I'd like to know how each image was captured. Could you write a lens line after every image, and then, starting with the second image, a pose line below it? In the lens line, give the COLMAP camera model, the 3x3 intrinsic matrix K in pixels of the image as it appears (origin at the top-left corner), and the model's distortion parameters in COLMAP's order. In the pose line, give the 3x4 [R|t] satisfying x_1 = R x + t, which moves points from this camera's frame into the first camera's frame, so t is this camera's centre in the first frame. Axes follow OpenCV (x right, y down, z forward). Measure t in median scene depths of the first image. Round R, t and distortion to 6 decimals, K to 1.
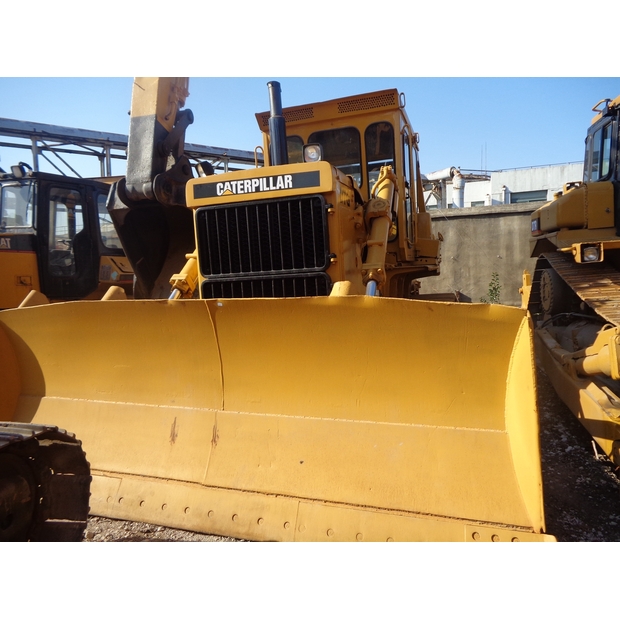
lens RADIAL K [[459.9, 0, 310.0], [0, 459.9, 310.0], [0, 0, 1]] dist [0.009293, -0.008630]
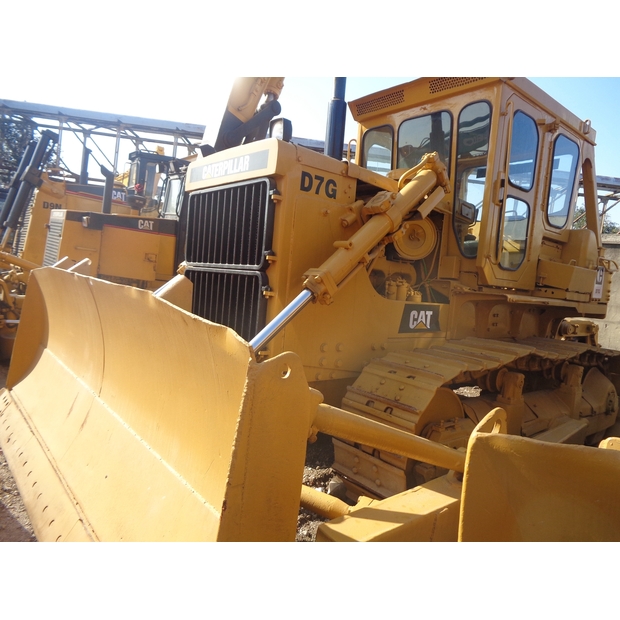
lens RADIAL K [[459.9, 0, 310.0], [0, 459.9, 310.0], [0, 0, 1]] dist [0.009293, -0.008630]
pose [[0.856493, 0.163396, -0.489614, 0.335370], [-0.177109, 0.984016, 0.018569, -0.029686], [0.484822, 0.070810, 0.871742, 0.212720]]
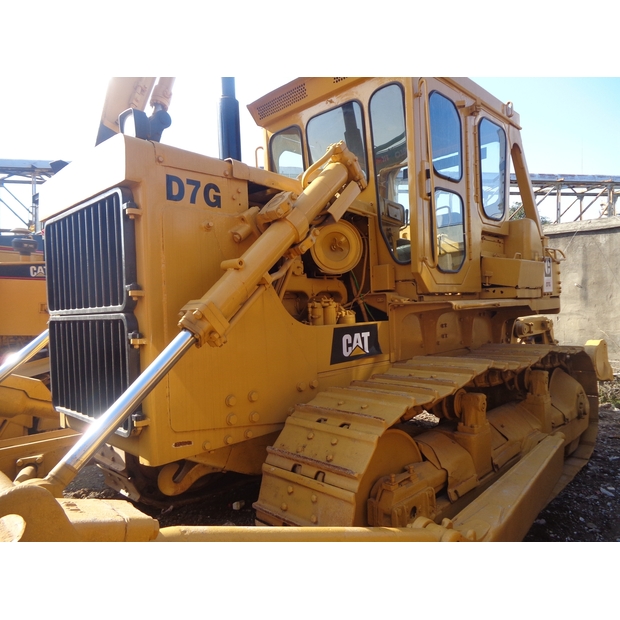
lens RADIAL K [[459.9, 0, 310.0], [0, 459.9, 310.0], [0, 0, 1]] dist [0.009293, -0.008630]
pose [[0.909871, 0.024733, -0.414153, 0.325099], [-0.047736, 0.997833, -0.045283, -0.045860], [0.412136, 0.060972, 0.909080, 0.352278]]
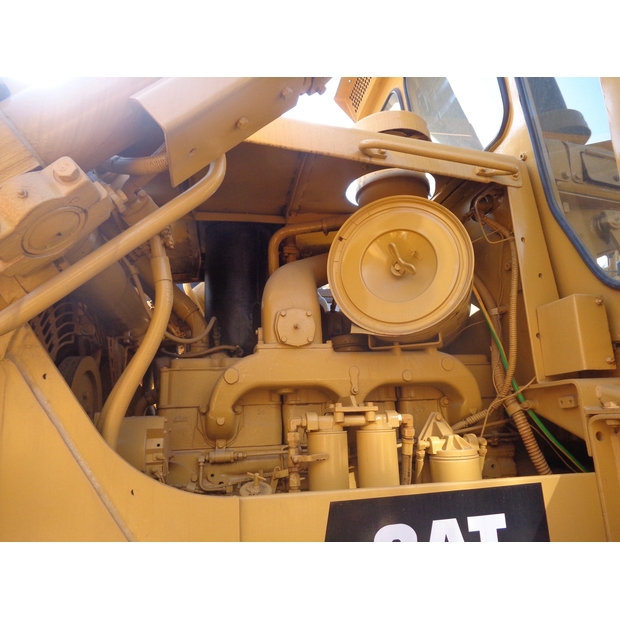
lens RADIAL K [[459.9, 0, 310.0], [0, 459.9, 310.0], [0, 0, 1]] dist [0.009293, -0.008630]
pose [[0.504175, -0.157843, -0.849054, 0.277331], [-0.055510, 0.975199, -0.214256, -0.083369], [0.861816, 0.155153, 0.482909, 0.763642]]
